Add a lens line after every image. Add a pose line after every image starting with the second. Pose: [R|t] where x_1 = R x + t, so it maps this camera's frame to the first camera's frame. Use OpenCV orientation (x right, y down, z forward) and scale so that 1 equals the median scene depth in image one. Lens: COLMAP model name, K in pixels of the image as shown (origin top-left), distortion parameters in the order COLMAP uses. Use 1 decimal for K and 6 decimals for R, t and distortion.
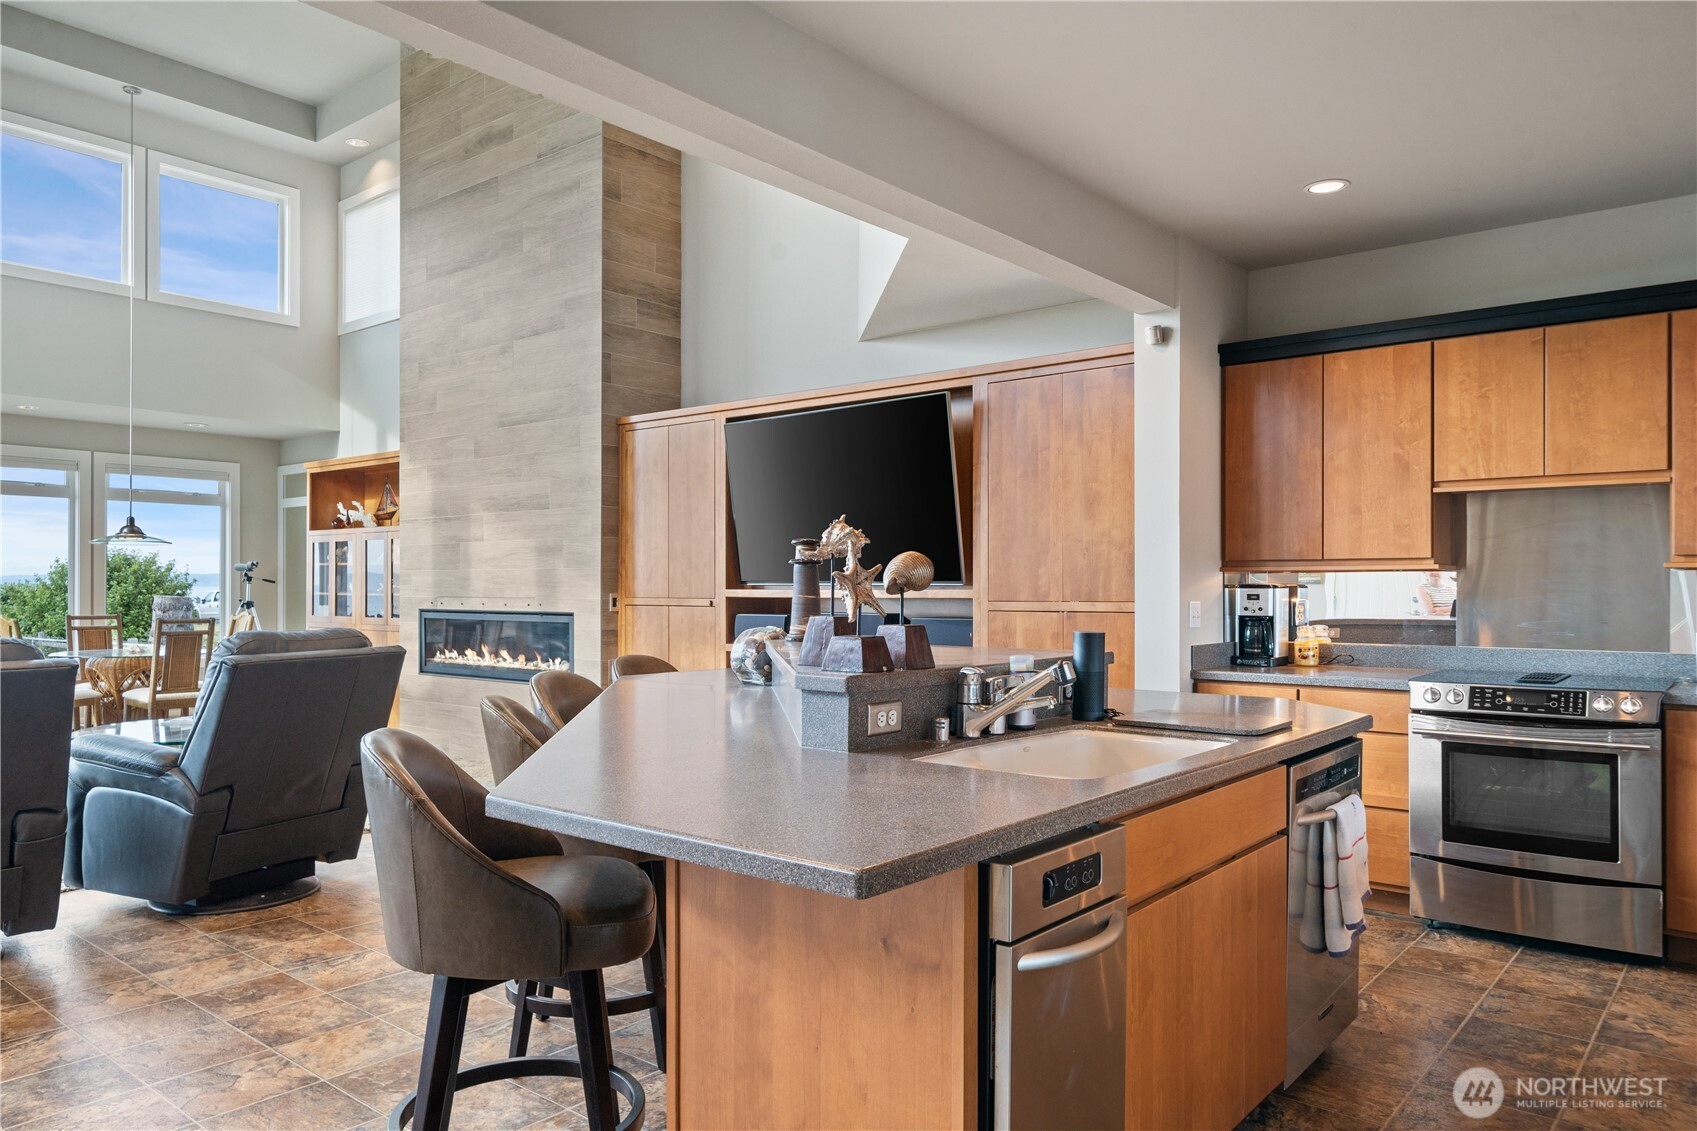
lens RADIAL K [[1109.5, 0, 826.8], [0, 1109.5, 597.5], [0, 0, 1]] dist [-0.003920, -0.008912]
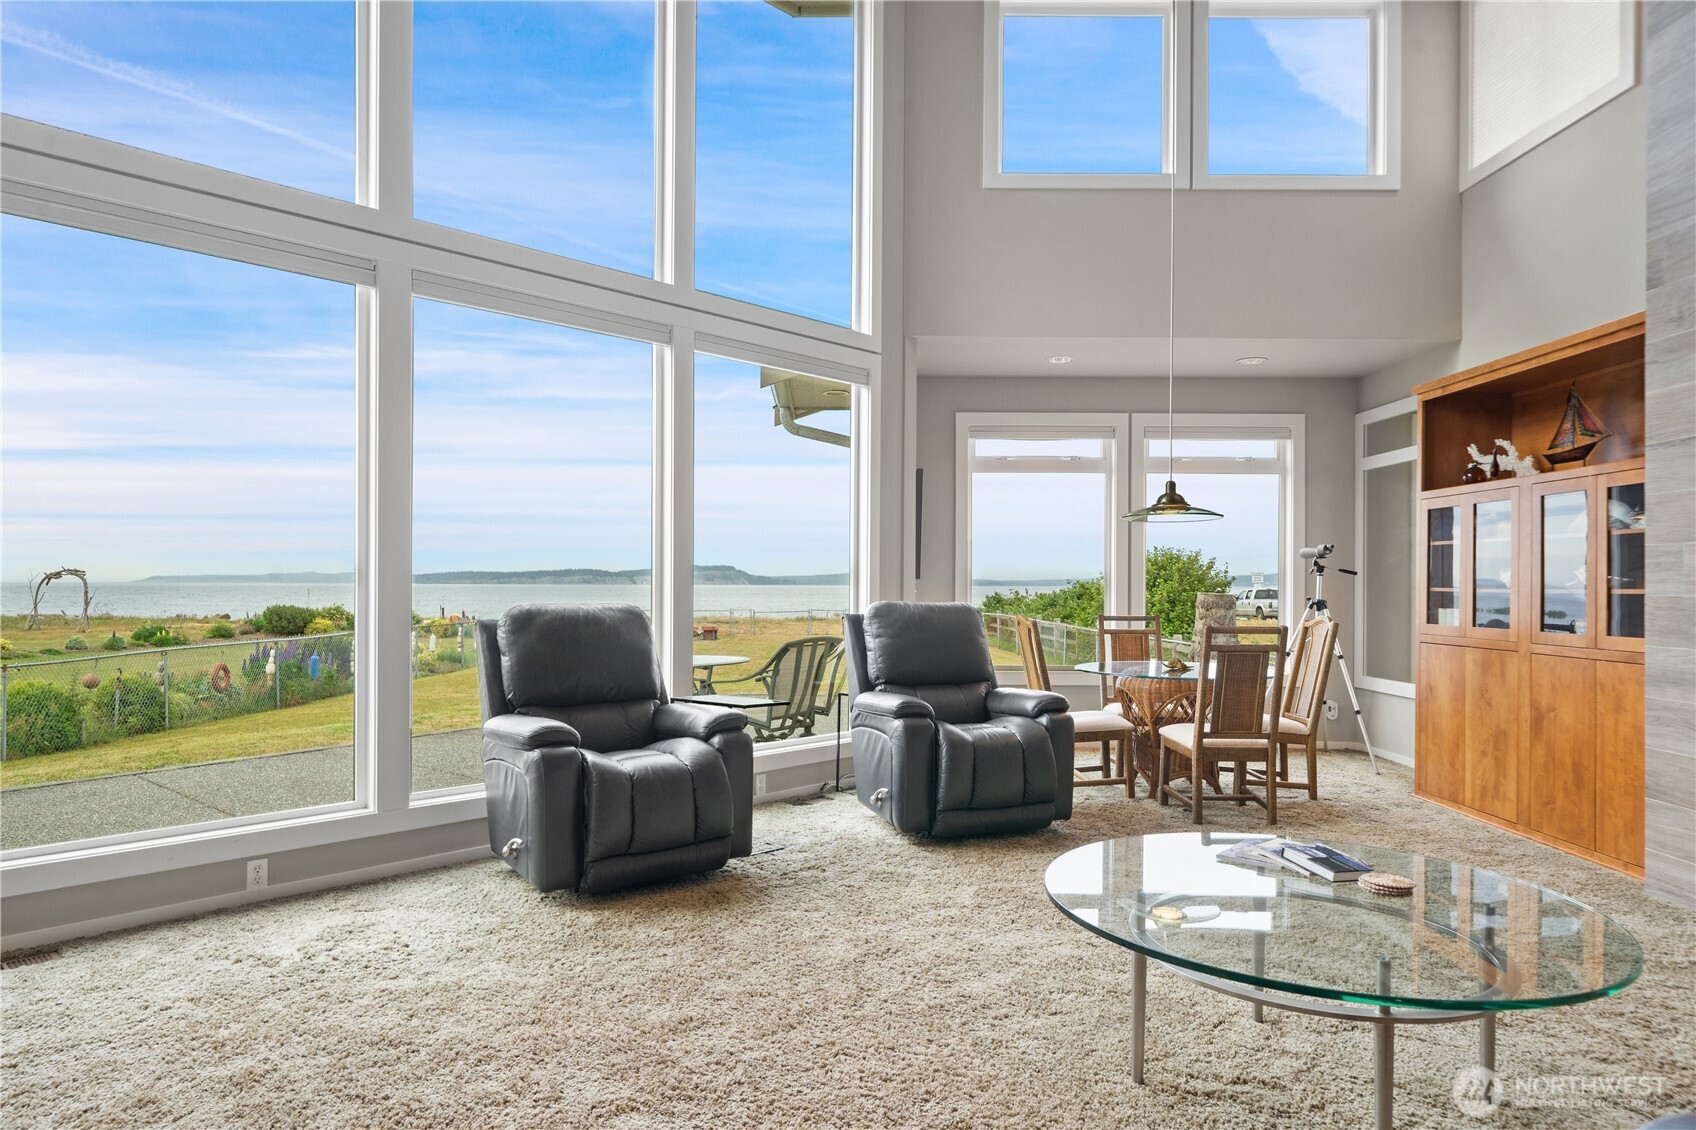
lens RADIAL K [[1011.9, 0, 829.1], [0, 1011.9, 577.7], [0, 0, 1]] dist [-0.005808, -0.000119]
pose [[0.626550, -0.004894, -0.779366, -0.227900], [-0.009294, 0.999862, -0.013749, 0.000937], [0.779326, 0.015858, 0.626418, 0.369310]]
